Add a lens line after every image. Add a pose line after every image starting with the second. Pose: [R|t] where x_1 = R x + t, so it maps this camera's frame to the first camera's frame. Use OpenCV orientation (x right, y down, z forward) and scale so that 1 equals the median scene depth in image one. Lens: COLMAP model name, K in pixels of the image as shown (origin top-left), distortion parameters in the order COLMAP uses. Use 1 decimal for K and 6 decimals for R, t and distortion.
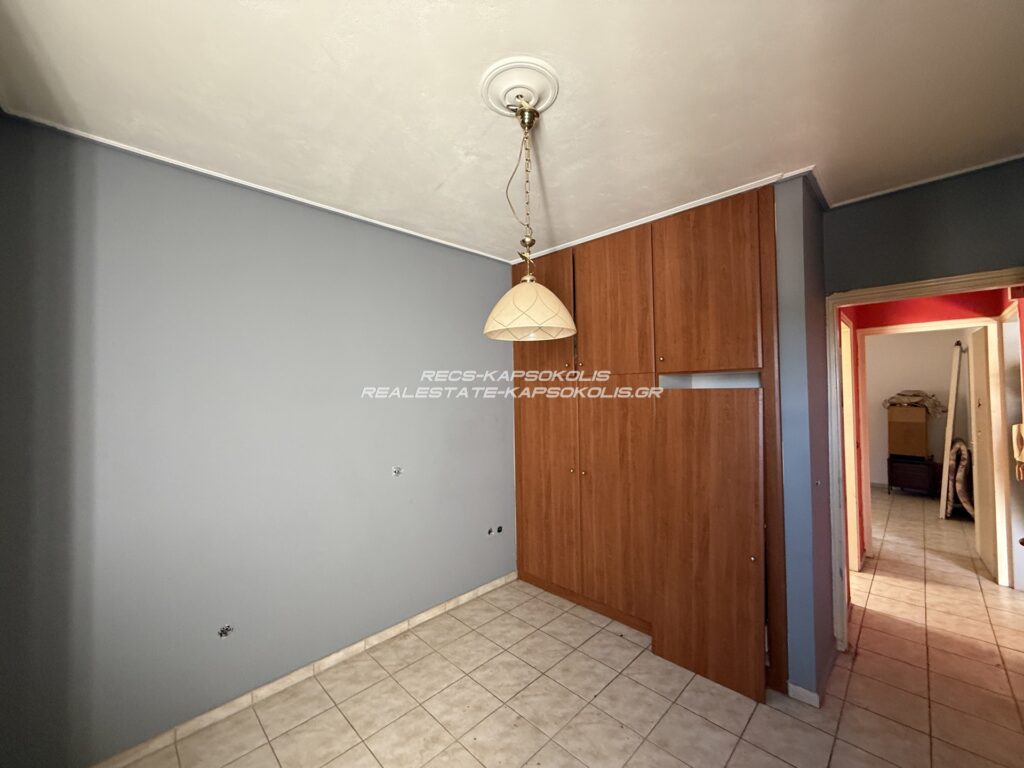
lens RADIAL K [[406.2, 0, 508.3], [0, 406.2, 382.2], [0, 0, 1]] dist [-0.001451, 0.000468]
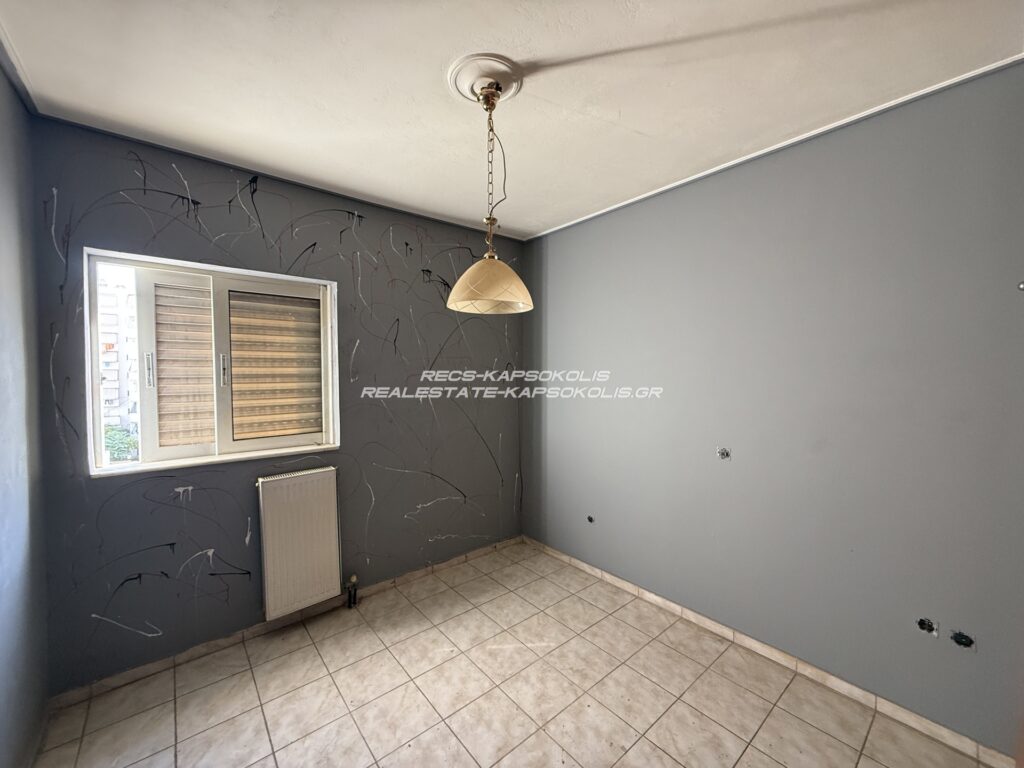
lens RADIAL K [[406.2, 0, 508.3], [0, 406.2, 382.2], [0, 0, 1]] dist [-0.001451, 0.000468]
pose [[-0.083054, 0.044068, -0.995570, 0.759696], [0.028582, 0.998716, 0.041822, 0.021670], [0.996135, -0.024982, -0.084207, 0.760121]]
